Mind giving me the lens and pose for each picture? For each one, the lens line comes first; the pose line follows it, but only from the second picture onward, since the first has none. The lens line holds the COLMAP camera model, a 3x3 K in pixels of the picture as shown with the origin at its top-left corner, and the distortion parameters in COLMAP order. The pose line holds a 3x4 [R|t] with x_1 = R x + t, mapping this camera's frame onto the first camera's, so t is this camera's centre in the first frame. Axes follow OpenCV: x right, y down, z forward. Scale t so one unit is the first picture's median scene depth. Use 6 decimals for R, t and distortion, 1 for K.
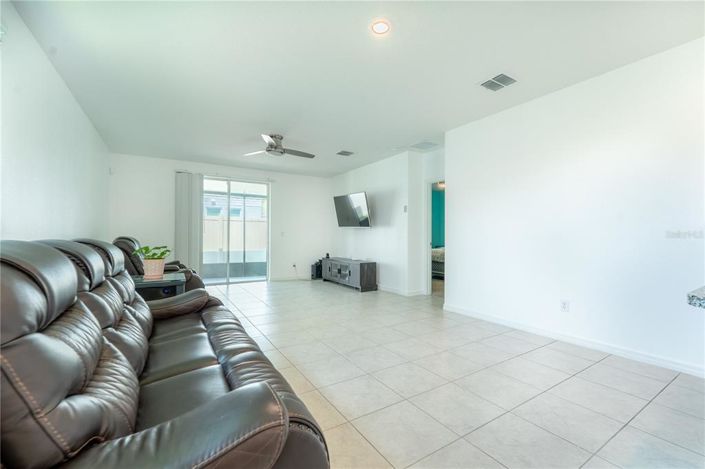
lens RADIAL K [[303.5, 0, 352.5], [0, 303.5, 234.5], [0, 0, 1]] dist [0.000943, 0.000012]
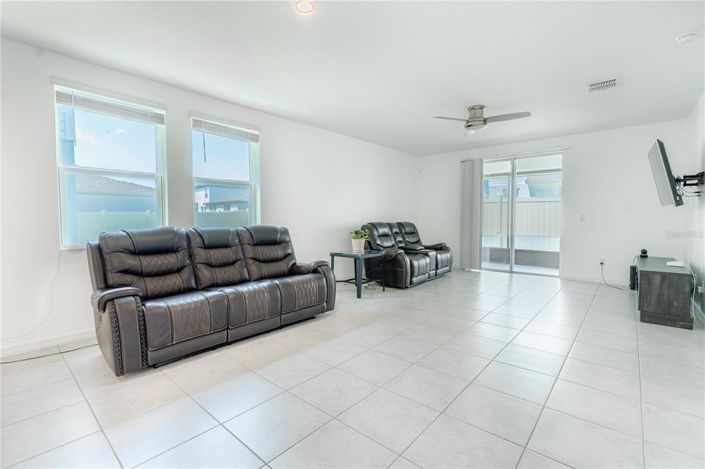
lens RADIAL K [[310.9, 0, 353.9], [0, 310.9, 218.3], [0, 0, 1]] dist [0.001566, 0.000238]
pose [[0.283319, -0.000056, -0.959026, 0.360680], [0.002704, 0.999996, 0.000740, -0.001920], [0.959022, -0.002802, 0.283318, 0.282382]]
